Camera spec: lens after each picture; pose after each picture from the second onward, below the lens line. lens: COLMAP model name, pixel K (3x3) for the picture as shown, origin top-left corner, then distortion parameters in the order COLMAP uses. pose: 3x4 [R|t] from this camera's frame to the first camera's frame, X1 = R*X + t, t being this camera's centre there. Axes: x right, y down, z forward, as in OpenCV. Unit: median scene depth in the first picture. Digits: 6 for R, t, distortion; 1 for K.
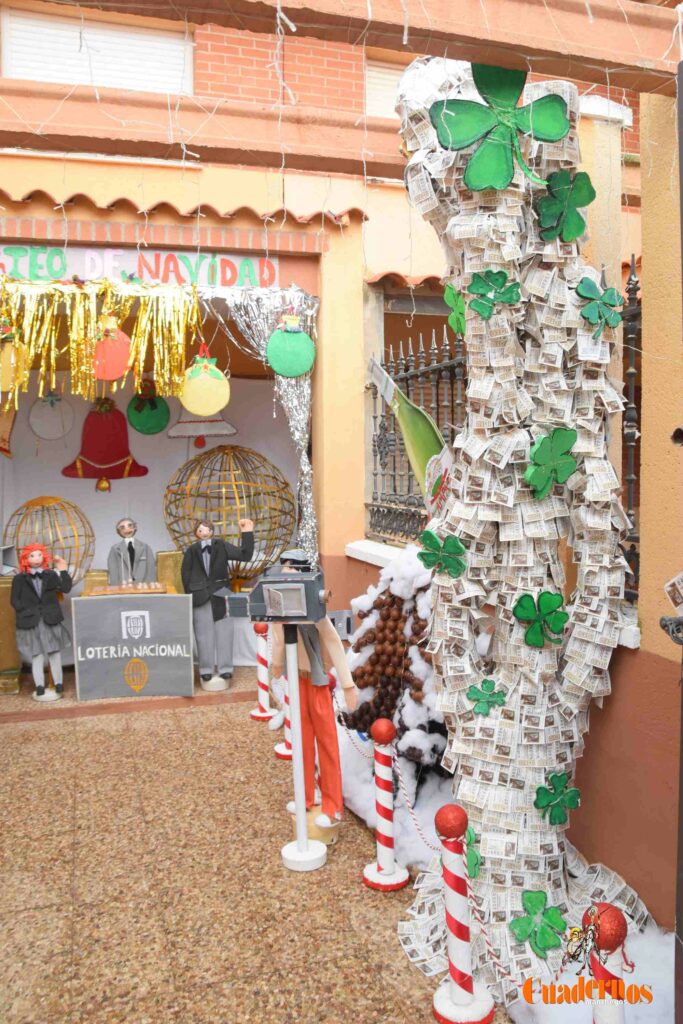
lens RADIAL K [[813.6, 0, 336.9], [0, 813.6, 503.8], [0, 0, 1]] dist [-0.168246, 0.134186]
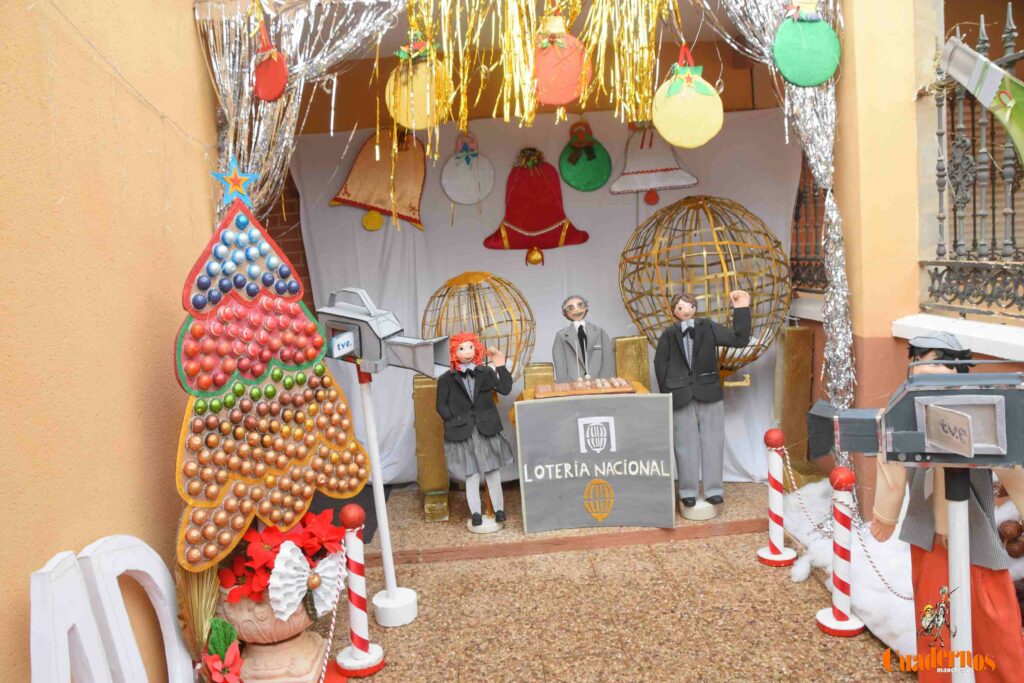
lens RADIAL K [[813.6, 0, 501.9], [0, 813.6, 341.5], [0, 0, 1]] dist [-0.168246, 0.134186]
pose [[0.962932, -0.023288, -0.268737, -0.133672], [0.042308, 0.996975, 0.065200, 0.008899], [0.266406, -0.074152, 0.961004, 0.253522]]
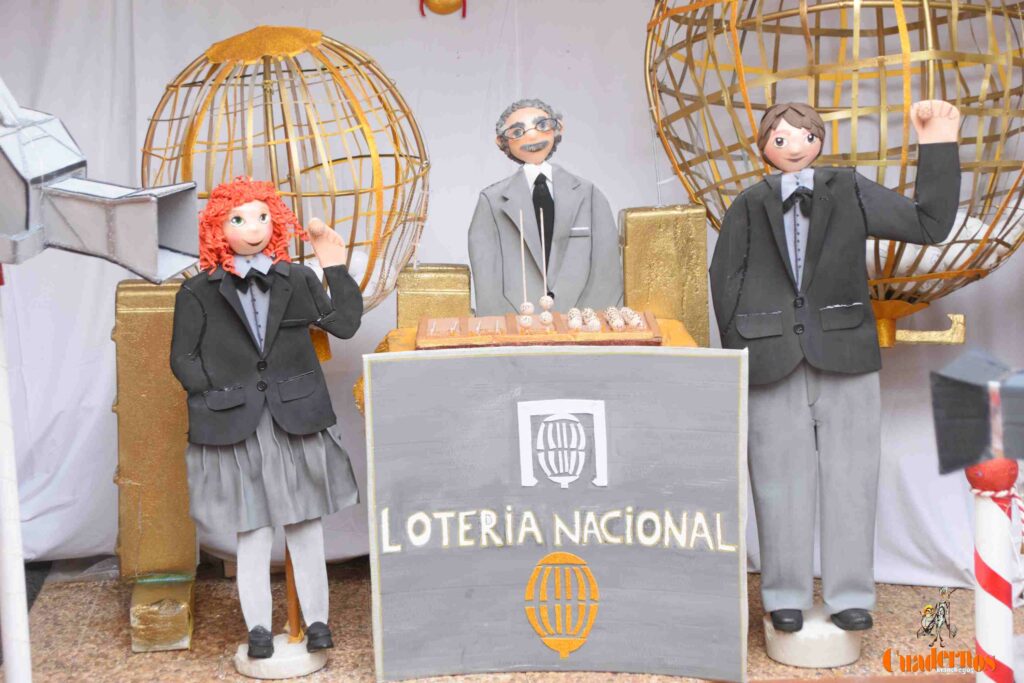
lens RADIAL K [[2295.1, 0, 499.7], [0, 2295.1, 341.3], [0, 0, 1]] dist [0.406646, 0.000000]
pose [[0.973788, 0.028921, -0.225612, -0.076547], [-0.002170, 0.993020, 0.117928, 0.006150], [0.227448, -0.114347, 0.967053, 0.138909]]
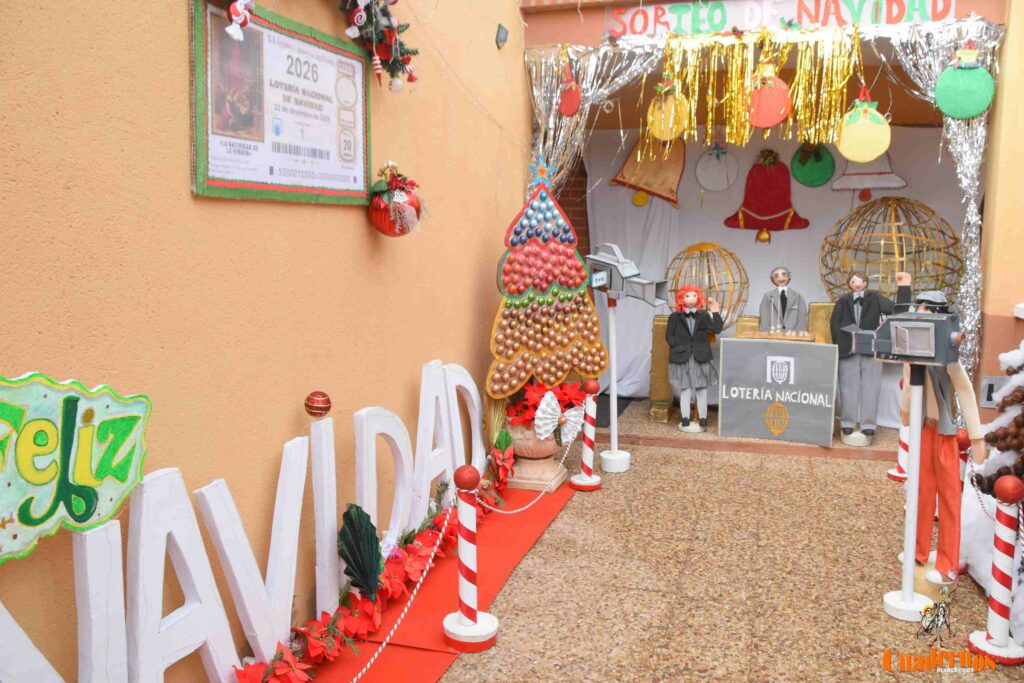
lens RADIAL K [[813.6, 0, 511.4], [0, 813.6, 337.3], [0, 0, 1]] dist [-0.168246, 0.134186]
pose [[0.816454, 0.086544, -0.570888, 0.049289], [-0.040431, 0.994846, 0.092993, 0.029381], [0.575993, -0.052843, 0.815745, -0.027341]]
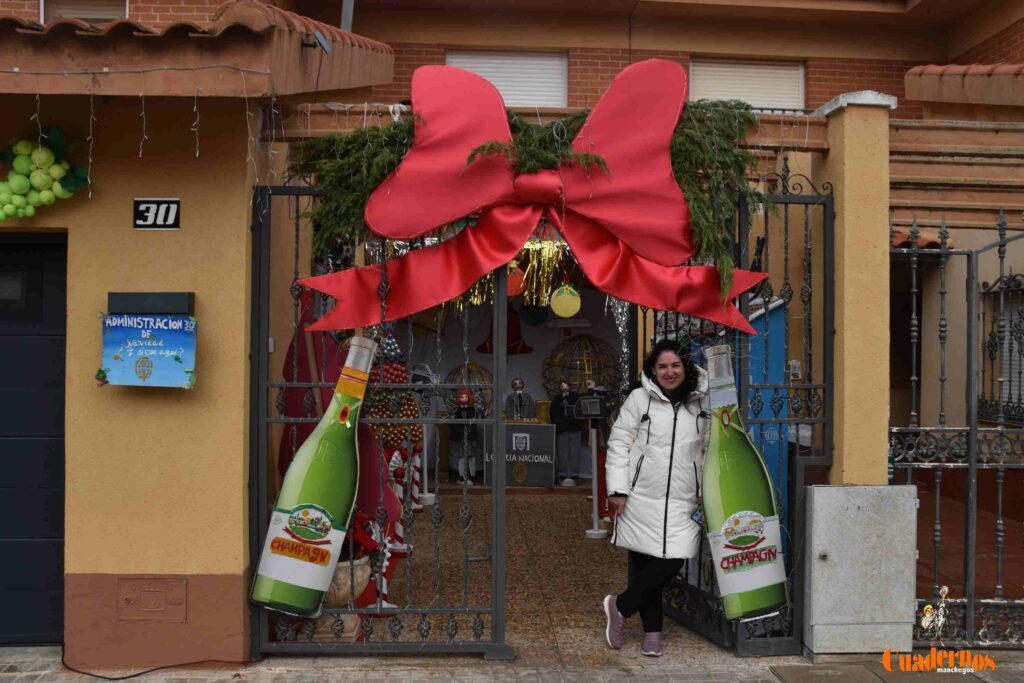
lens RADIAL K [[928.8, 0, 507.3], [0, 928.8, 334.7], [0, 0, 1]] dist [-0.075408, 0.000000]
pose [[0.965888, 0.019880, -0.258196, 0.218050], [-0.037733, 0.997212, -0.064376, 0.056921], [0.256197, 0.071922, 0.963945, -0.893735]]
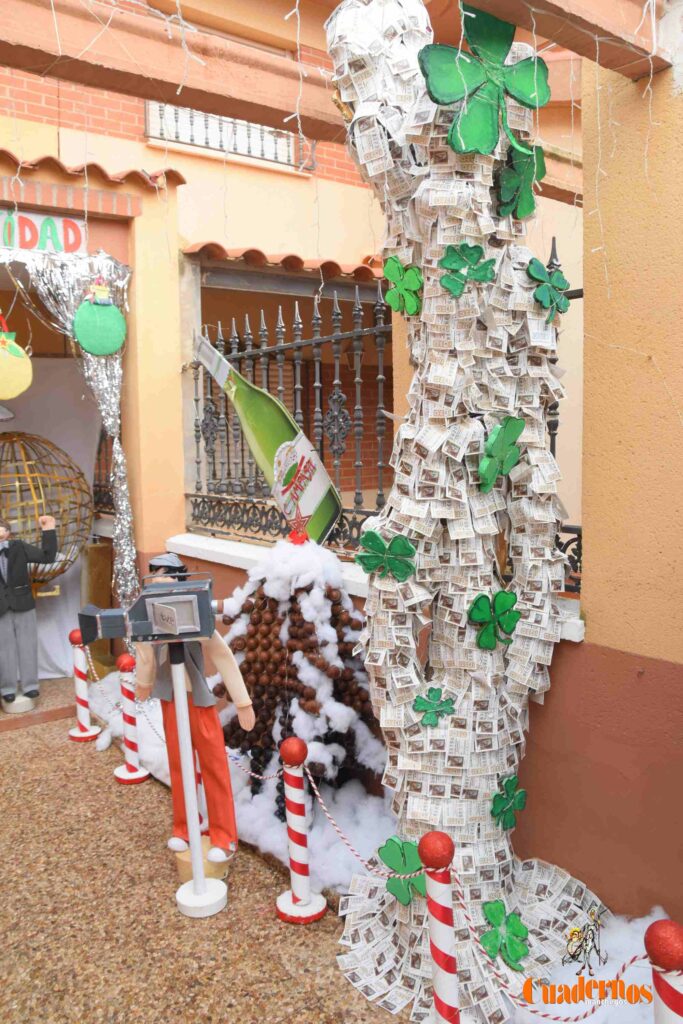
lens RADIAL K [[813.6, 0, 331.8], [0, 813.6, 507.2], [0, 0, 1]] dist [-0.168246, 0.134186]
pose [[0.943740, -0.039833, 0.328281, -0.111005], [0.029697, 0.998916, 0.035833, -0.013563], [-0.329353, -0.024068, 0.943900, 0.082282]]
